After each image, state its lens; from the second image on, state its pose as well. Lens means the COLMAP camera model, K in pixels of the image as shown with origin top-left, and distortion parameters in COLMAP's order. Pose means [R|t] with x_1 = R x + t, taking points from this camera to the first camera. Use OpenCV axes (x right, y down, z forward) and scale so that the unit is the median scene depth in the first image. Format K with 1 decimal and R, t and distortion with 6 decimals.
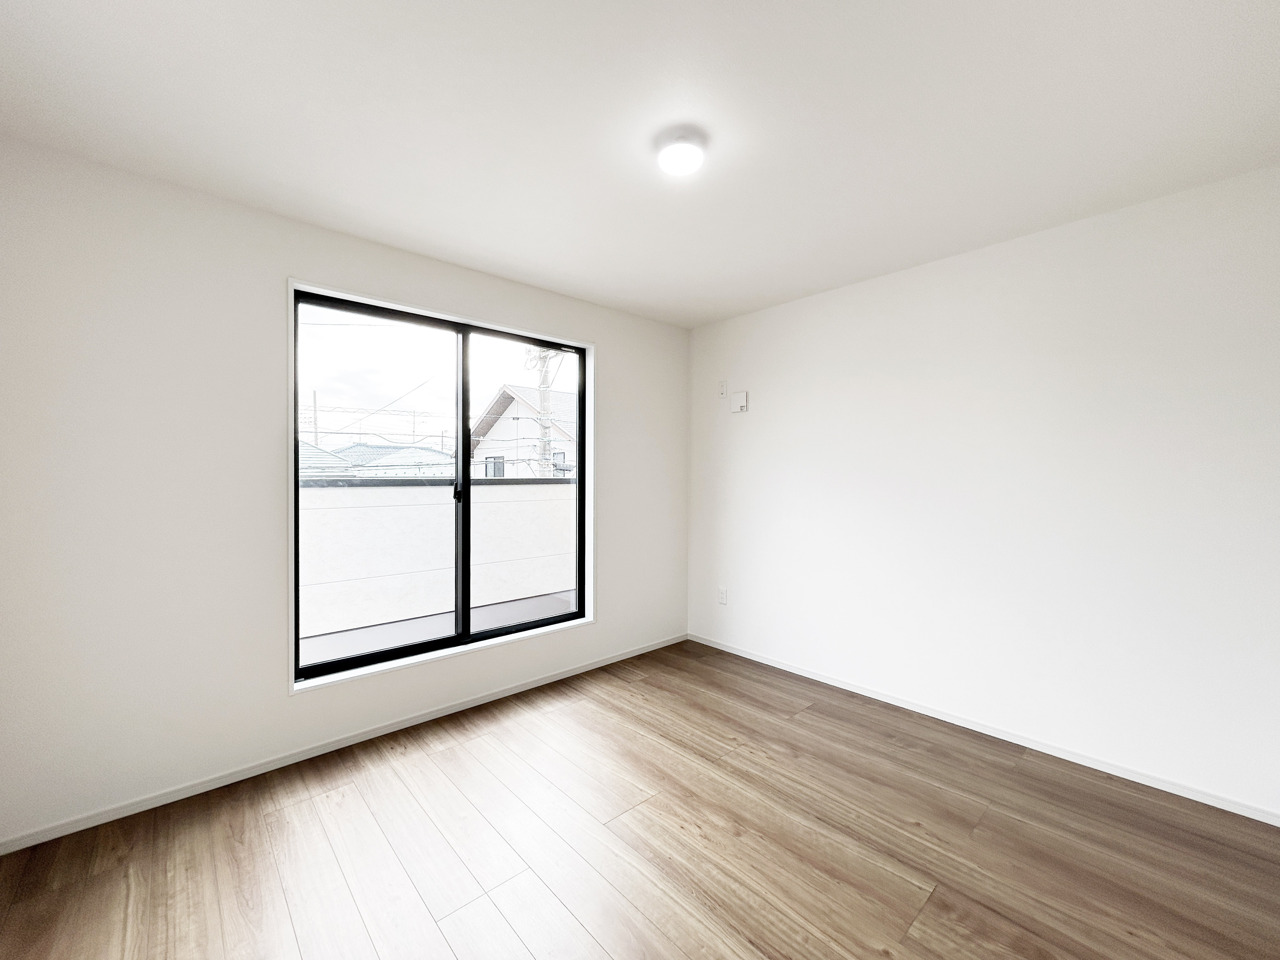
lens RADIAL K [[515.6, 0, 640.0], [0, 515.6, 480.0], [0, 0, 1]] dist [0.000850, -0.000432]
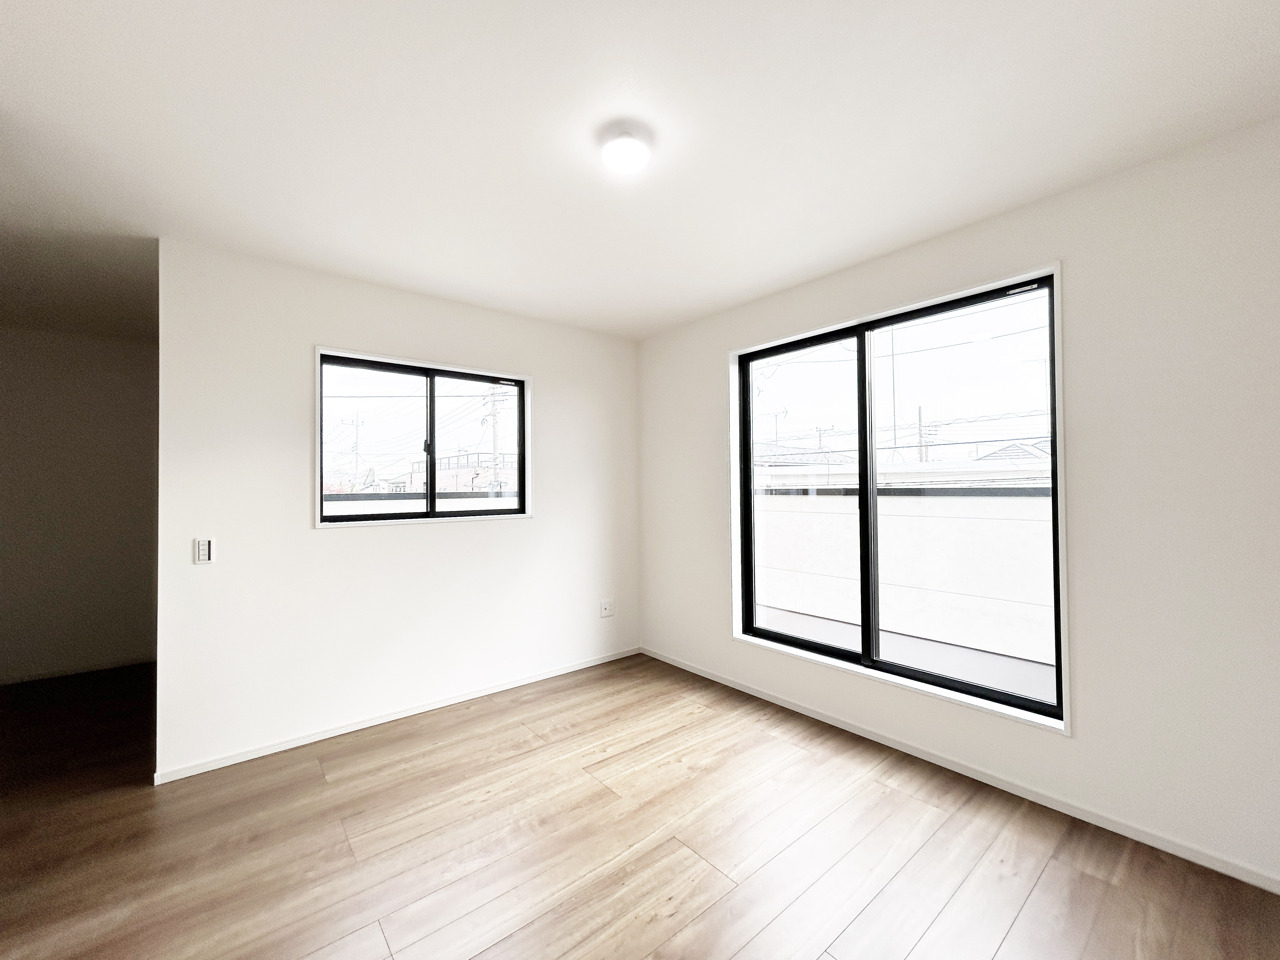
lens RADIAL K [[515.6, 0, 640.0], [0, 515.6, 480.0], [0, 0, 1]] dist [0.000850, -0.000432]
pose [[-0.048230, -0.011556, -0.998769, 0.920950], [0.004773, 0.999919, -0.011800, -0.013539], [0.998825, -0.005336, -0.048171, 0.963695]]
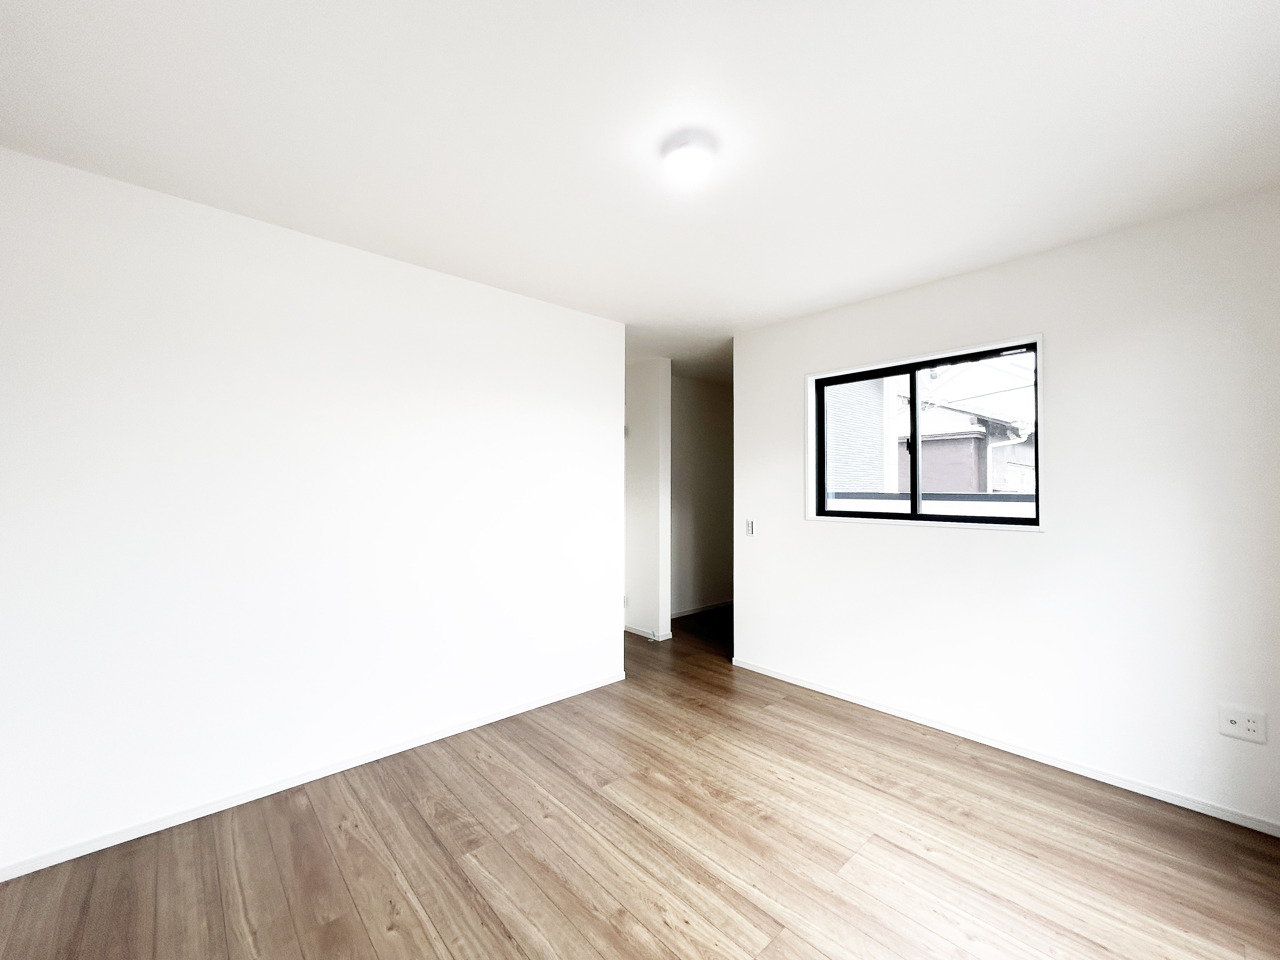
lens RADIAL K [[514.6, 0, 641.3], [0, 514.6, 479.2], [0, 0, 1]] dist [-0.000937, 0.000134]
pose [[-0.999999, 0.000189, -0.001686, 0.150064], [0.000215, 0.999882, -0.015393, -0.014938], [0.001683, -0.015393, -0.999880, 1.768353]]
